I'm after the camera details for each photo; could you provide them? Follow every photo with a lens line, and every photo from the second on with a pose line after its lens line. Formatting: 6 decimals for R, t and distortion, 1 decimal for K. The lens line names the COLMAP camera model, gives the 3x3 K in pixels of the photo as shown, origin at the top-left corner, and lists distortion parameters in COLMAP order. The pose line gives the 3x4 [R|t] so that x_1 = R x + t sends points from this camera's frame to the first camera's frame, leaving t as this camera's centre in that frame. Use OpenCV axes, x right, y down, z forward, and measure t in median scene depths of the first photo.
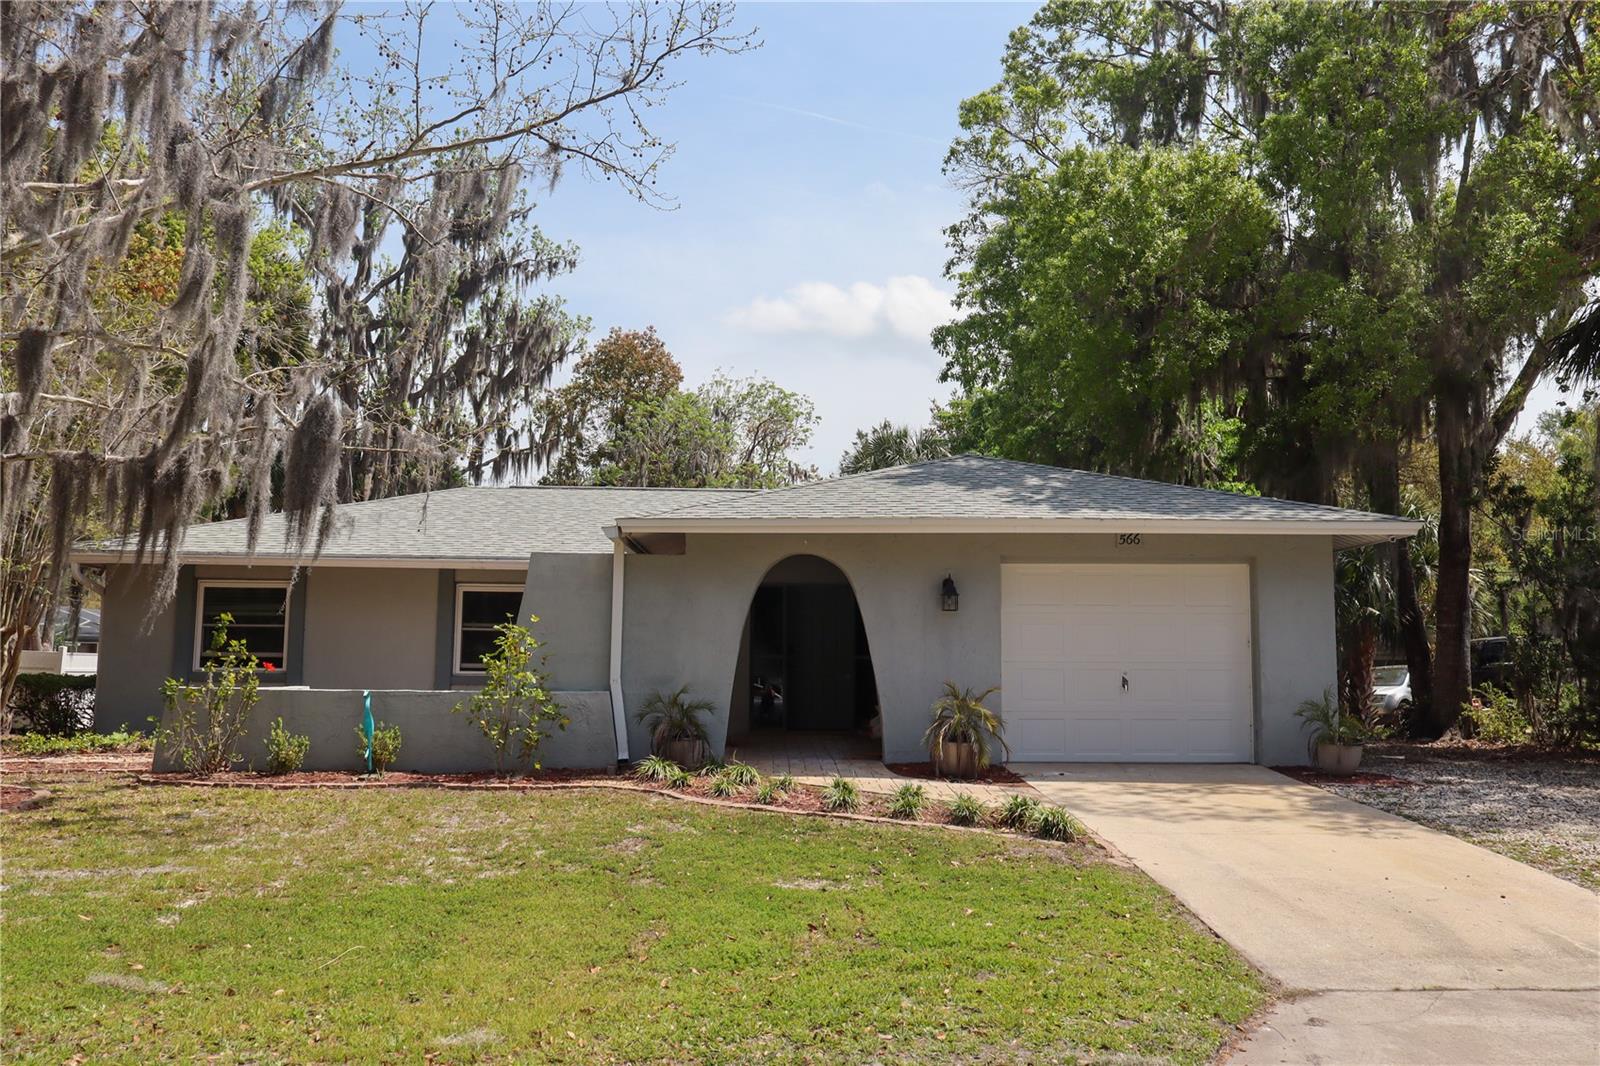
lens RADIAL K [[1337.5, 0, 802.2], [0, 1337.5, 533.3], [0, 0, 1]] dist [-0.012685, 0.008552]
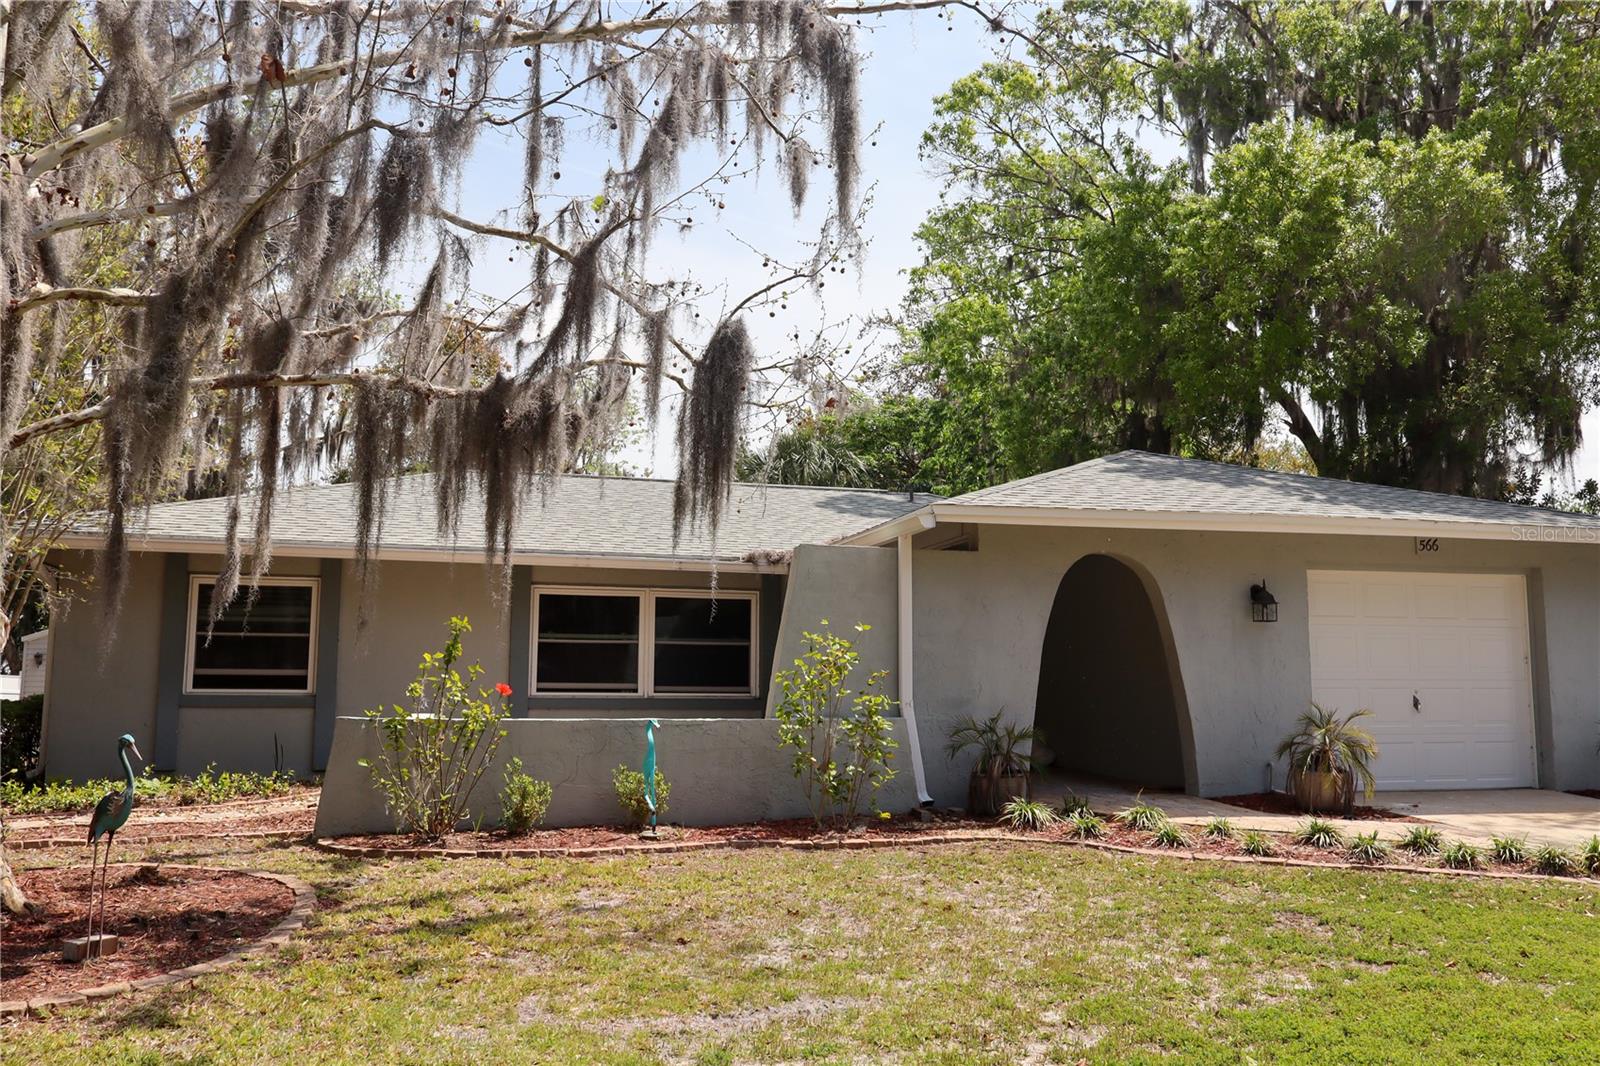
lens RADIAL K [[1337.5, 0, 798.5], [0, 1337.5, 531.6], [0, 0, 1]] dist [-0.012685, 0.008552]
pose [[0.967346, 0.025497, 0.252173, -0.403225], [-0.022036, 0.999620, -0.016543, 0.019947], [-0.252499, 0.010446, 0.967541, 0.223720]]
